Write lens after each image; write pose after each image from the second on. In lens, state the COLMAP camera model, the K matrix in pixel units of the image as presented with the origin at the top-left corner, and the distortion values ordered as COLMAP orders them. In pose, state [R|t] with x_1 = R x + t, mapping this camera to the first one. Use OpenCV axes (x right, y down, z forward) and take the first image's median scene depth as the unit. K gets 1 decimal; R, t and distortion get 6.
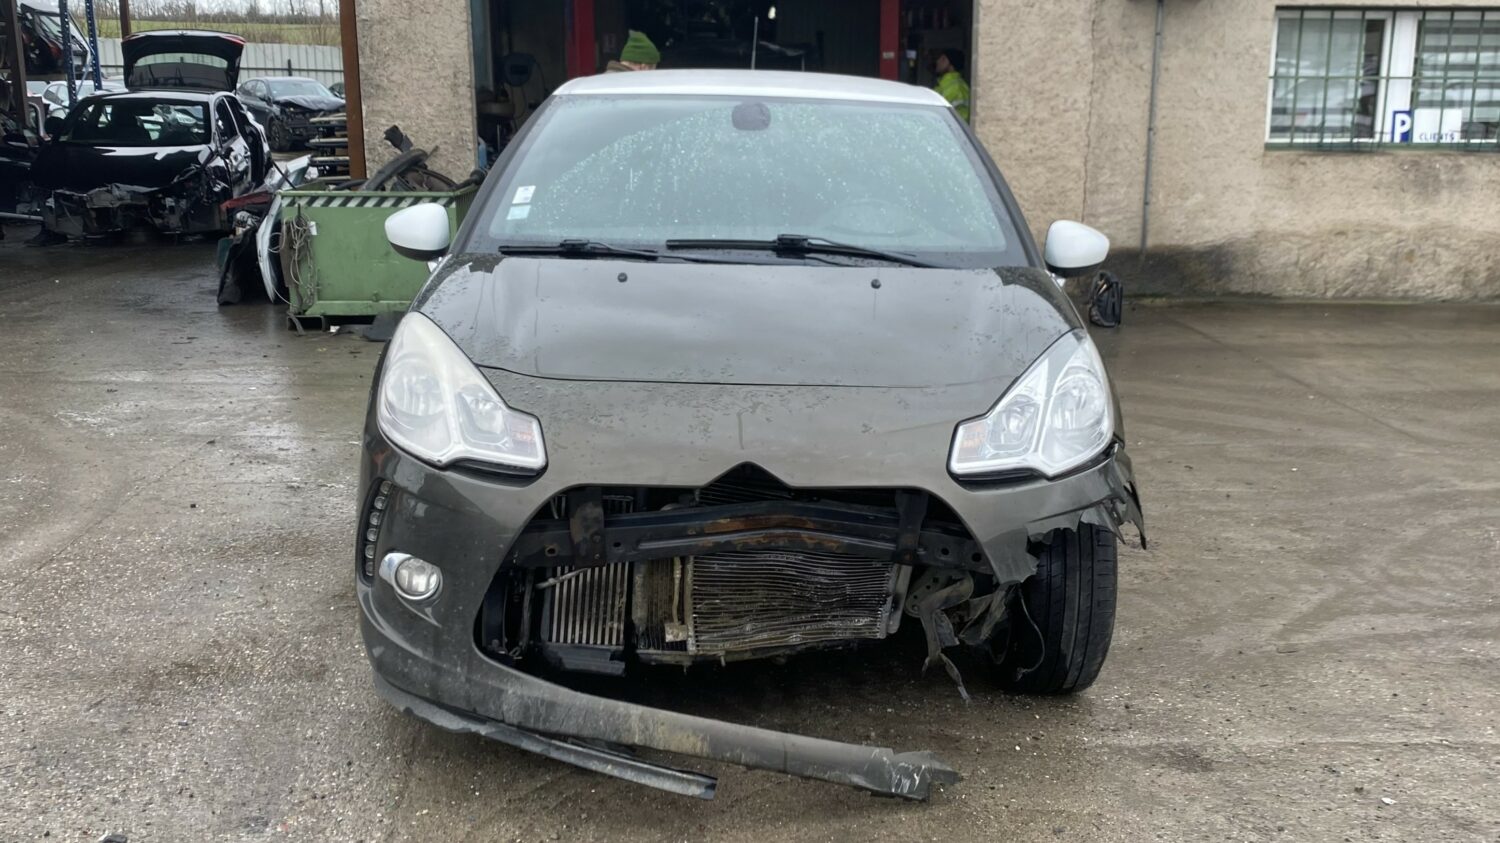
lens RADIAL K [[1409.3, 0, 750.0], [0, 1409.3, 421.5], [0, 0, 1]] dist [0.008300, -0.008978]
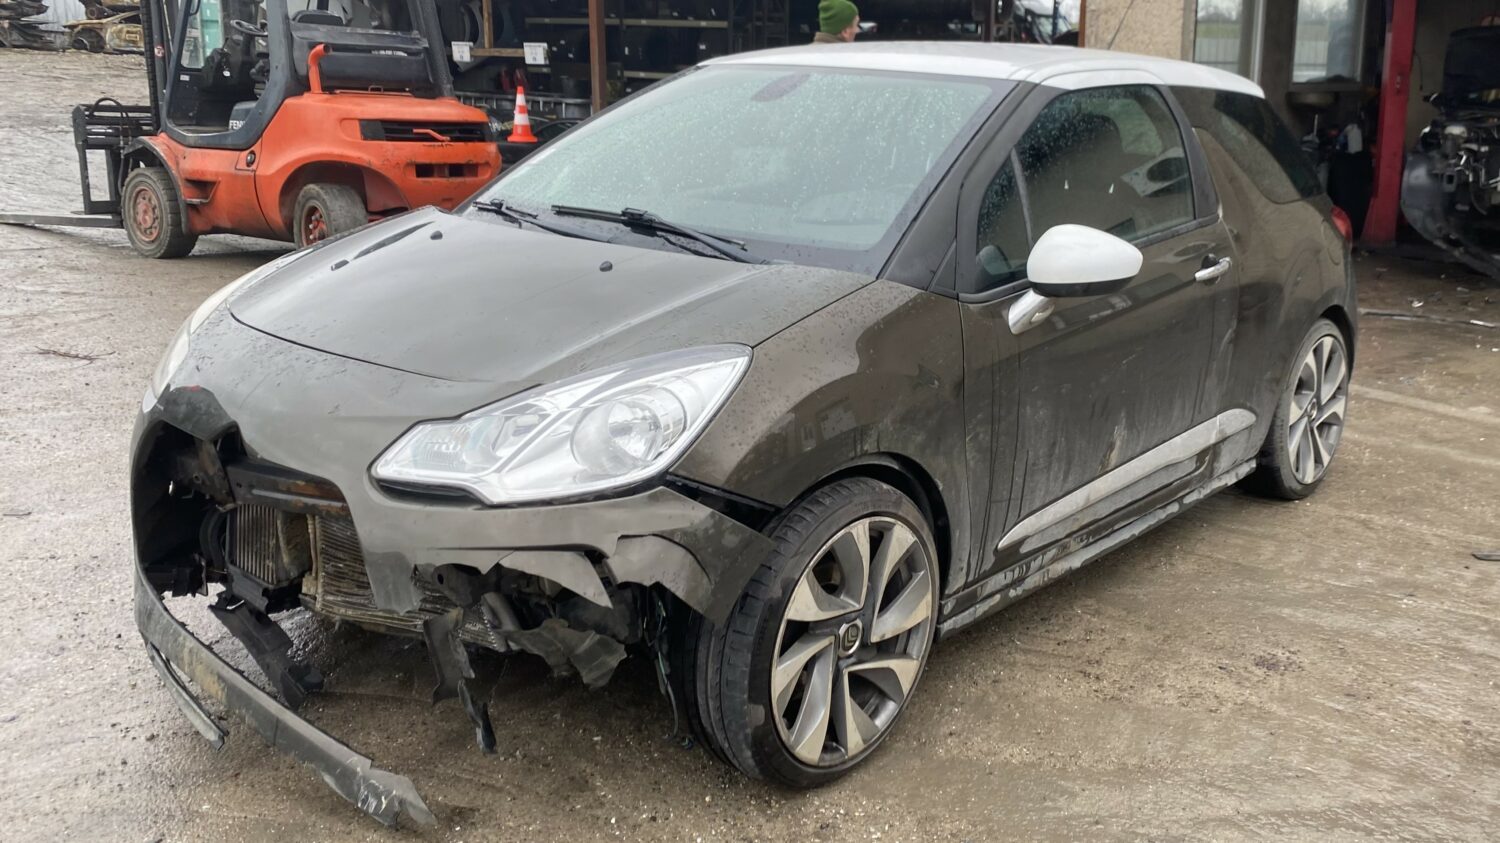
lens RADIAL K [[1290.5, 0, 777.0], [0, 1290.5, 422.2], [0, 0, 1]] dist [0.005693, -0.000365]
pose [[0.795784, 0.167028, -0.582091, 0.722052], [-0.152402, 0.985511, 0.074437, -0.084256], [0.586090, 0.029477, 0.809709, 0.439973]]
